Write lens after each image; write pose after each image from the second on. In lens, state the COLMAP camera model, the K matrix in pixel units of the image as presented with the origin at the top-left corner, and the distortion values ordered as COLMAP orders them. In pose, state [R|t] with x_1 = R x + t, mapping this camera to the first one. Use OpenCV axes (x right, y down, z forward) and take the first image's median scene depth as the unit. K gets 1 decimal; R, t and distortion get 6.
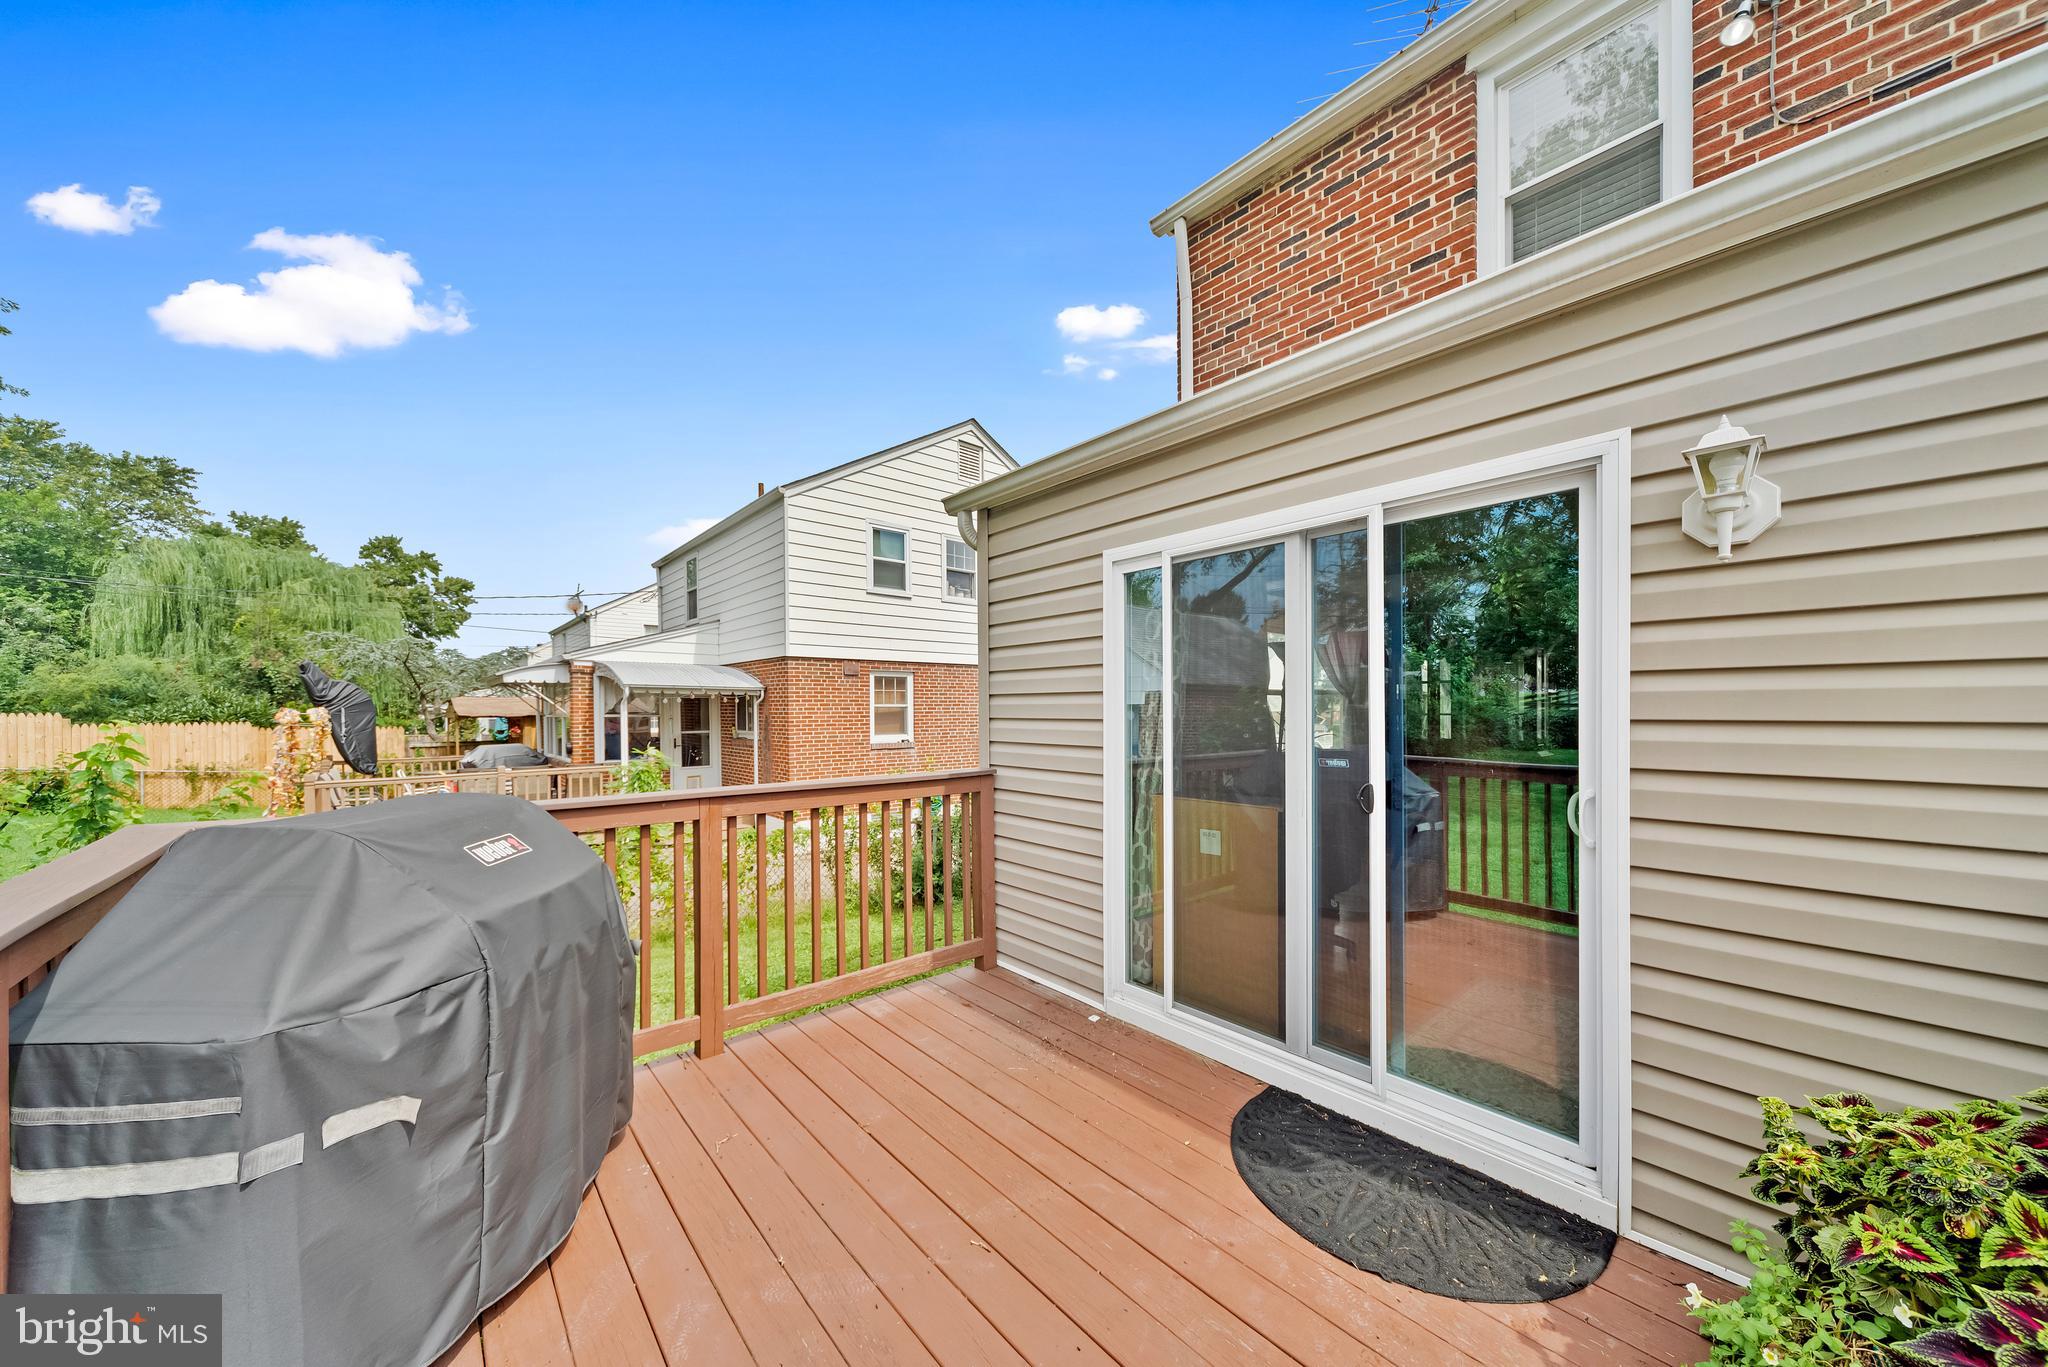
lens RADIAL K [[699.2, 0, 1014.8], [0, 699.2, 726.7], [0, 0, 1]] dist [-0.000029, -0.000871]
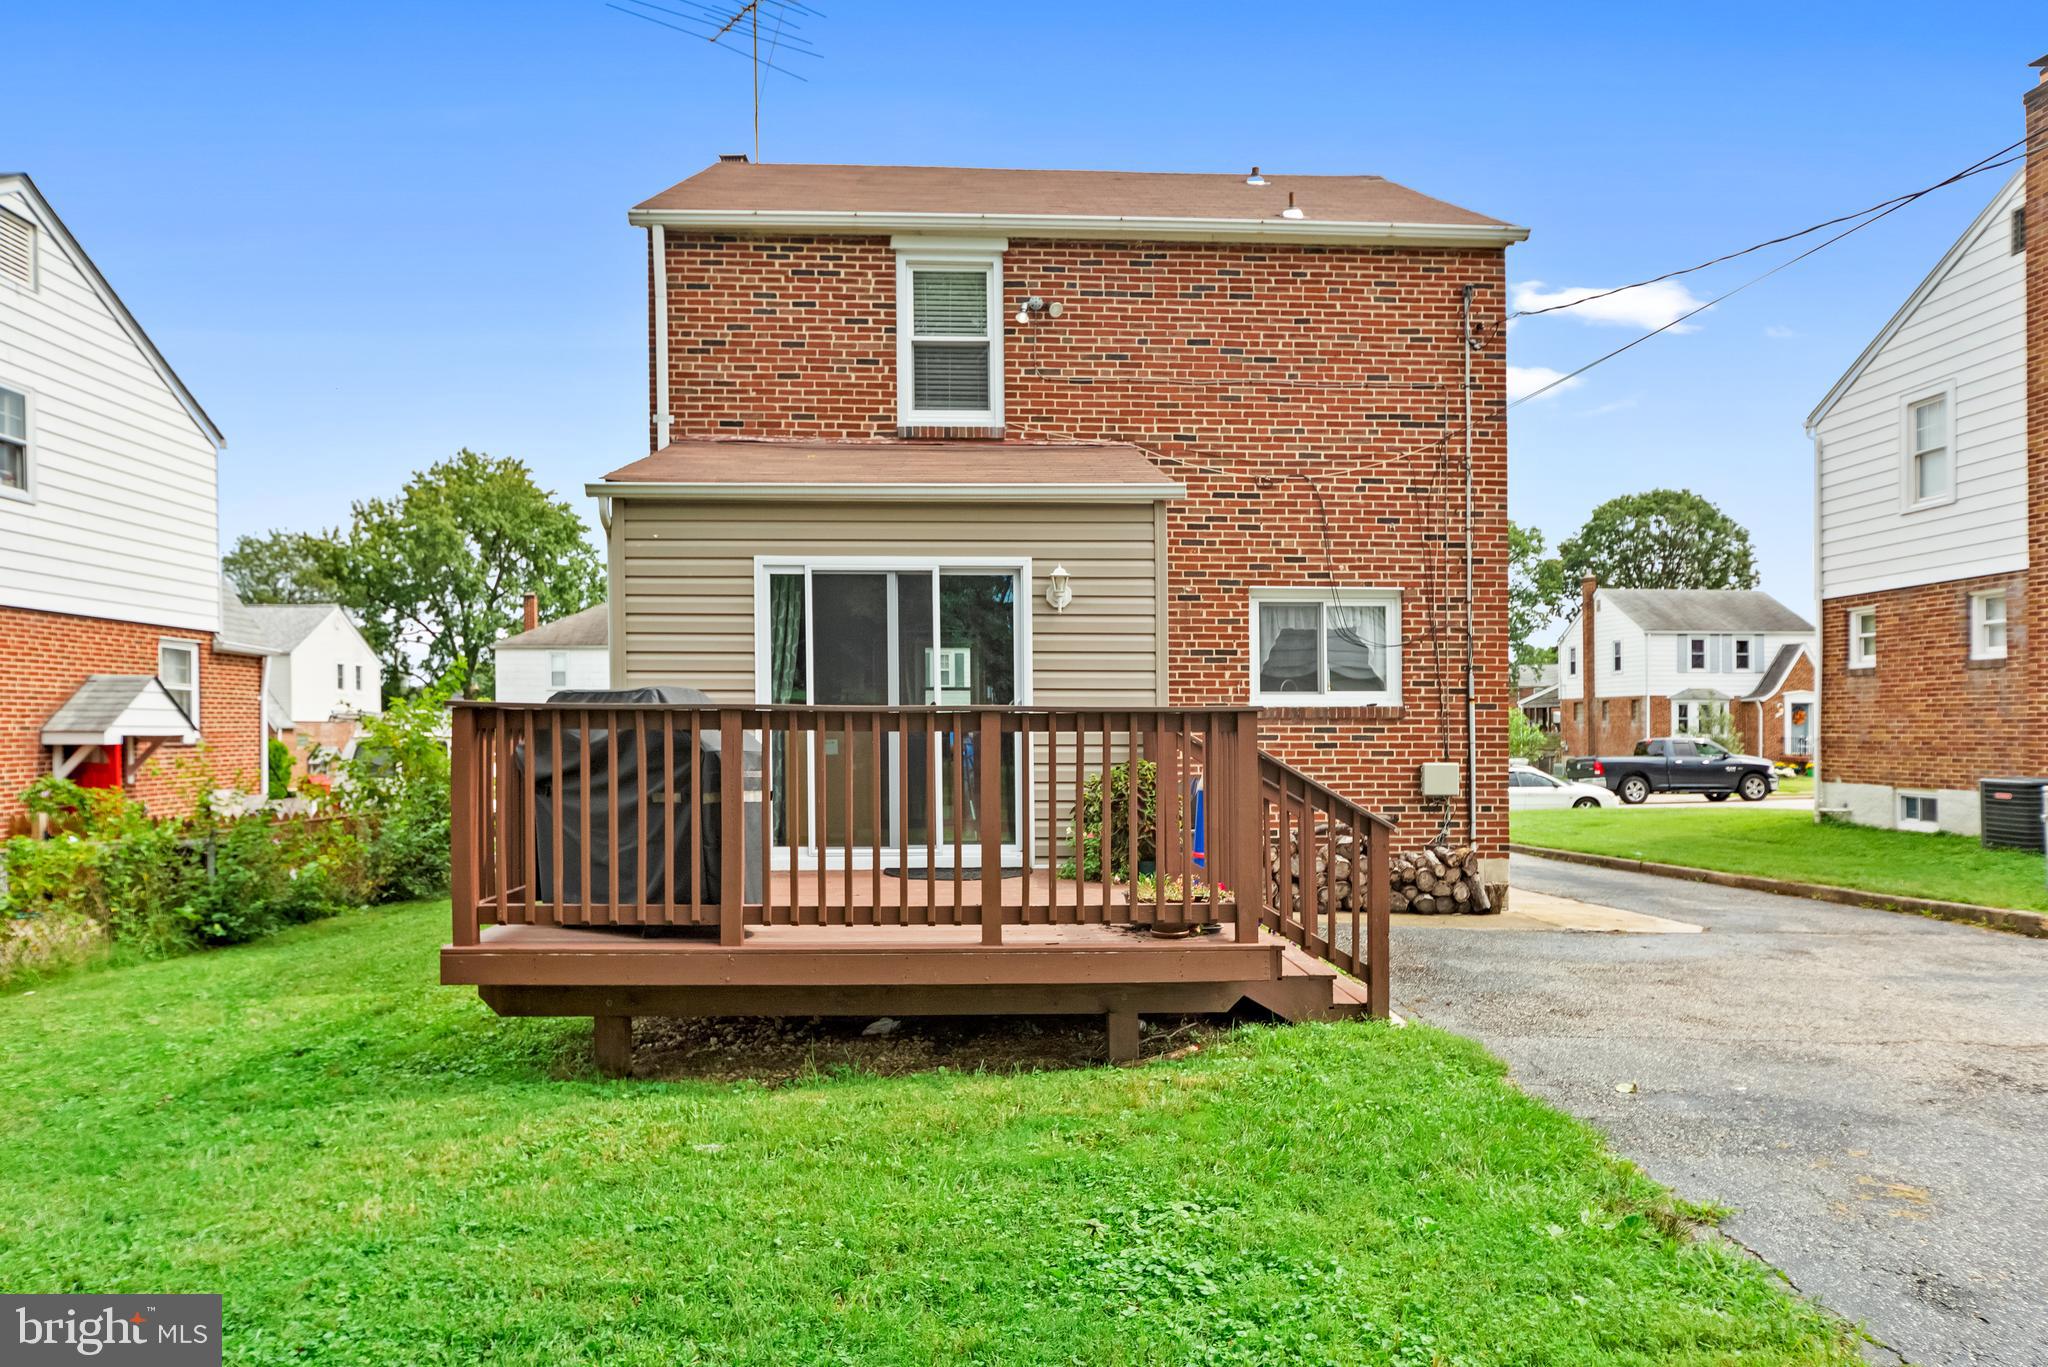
lens RADIAL K [[1356.9, 0, 1022.7], [0, 1356.9, 693.0], [0, 0, 1]] dist [-0.004093, -0.001900]
pose [[0.614953, 0.030785, 0.787963, -1.307090], [0.017810, 0.998441, -0.052908, 0.142811], [-0.788363, 0.046570, 0.613446, -0.862058]]
